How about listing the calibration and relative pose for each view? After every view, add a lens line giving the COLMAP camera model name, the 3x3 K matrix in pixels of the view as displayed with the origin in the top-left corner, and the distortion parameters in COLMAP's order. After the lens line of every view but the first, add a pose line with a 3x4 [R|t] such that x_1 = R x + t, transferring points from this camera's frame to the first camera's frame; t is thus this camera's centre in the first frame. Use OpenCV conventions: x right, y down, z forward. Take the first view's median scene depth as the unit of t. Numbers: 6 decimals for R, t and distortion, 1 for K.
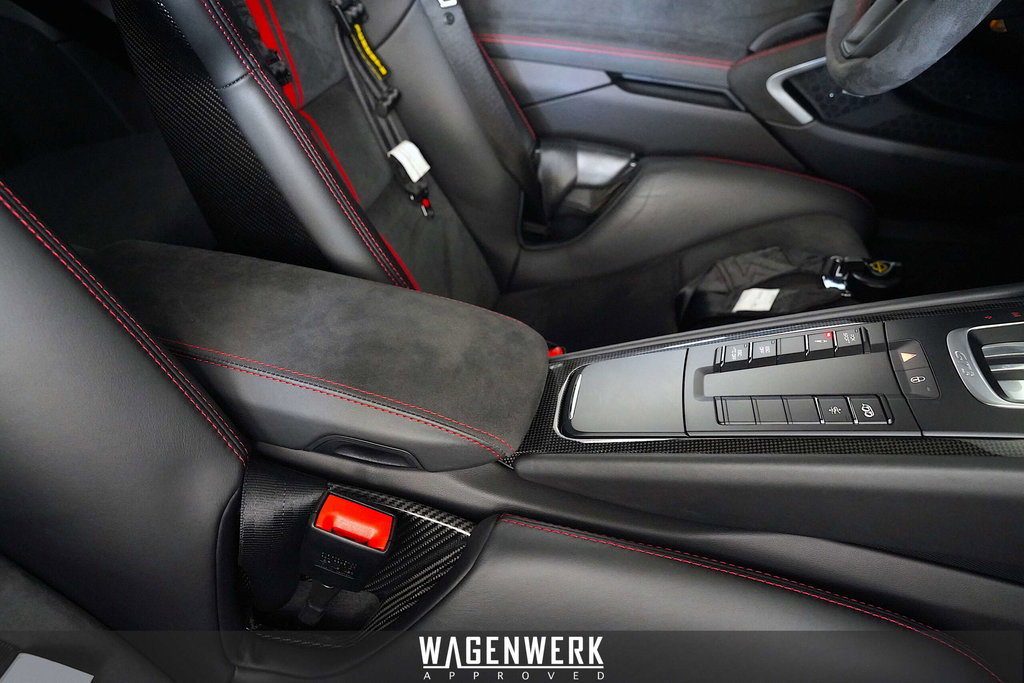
lens RADIAL K [[727.1, 0, 518.4], [0, 727.1, 346.1], [0, 0, 1]] dist [-0.124668, 0.035264]
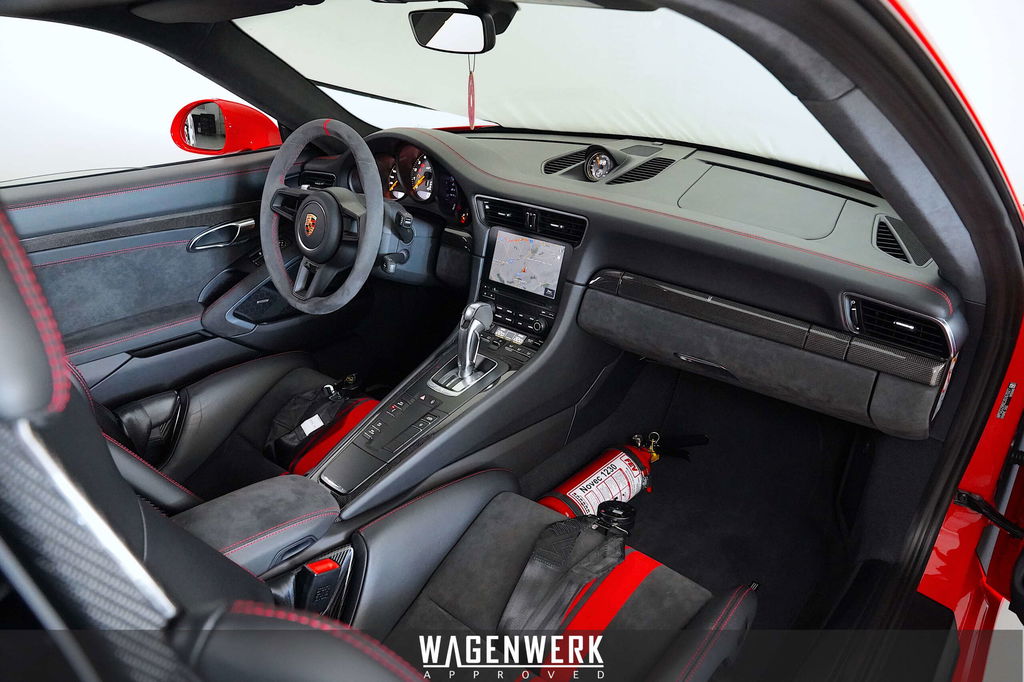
lens RADIAL K [[706.0, 0, 518.9], [0, 706.0, 341.6], [0, 0, 1]] dist [-0.128692, 0.015074]
pose [[0.498301, -0.388616, 0.775032, -0.592809], [0.530770, 0.843566, 0.081726, -0.091724], [-0.685551, 0.370639, 0.626615, -0.478006]]
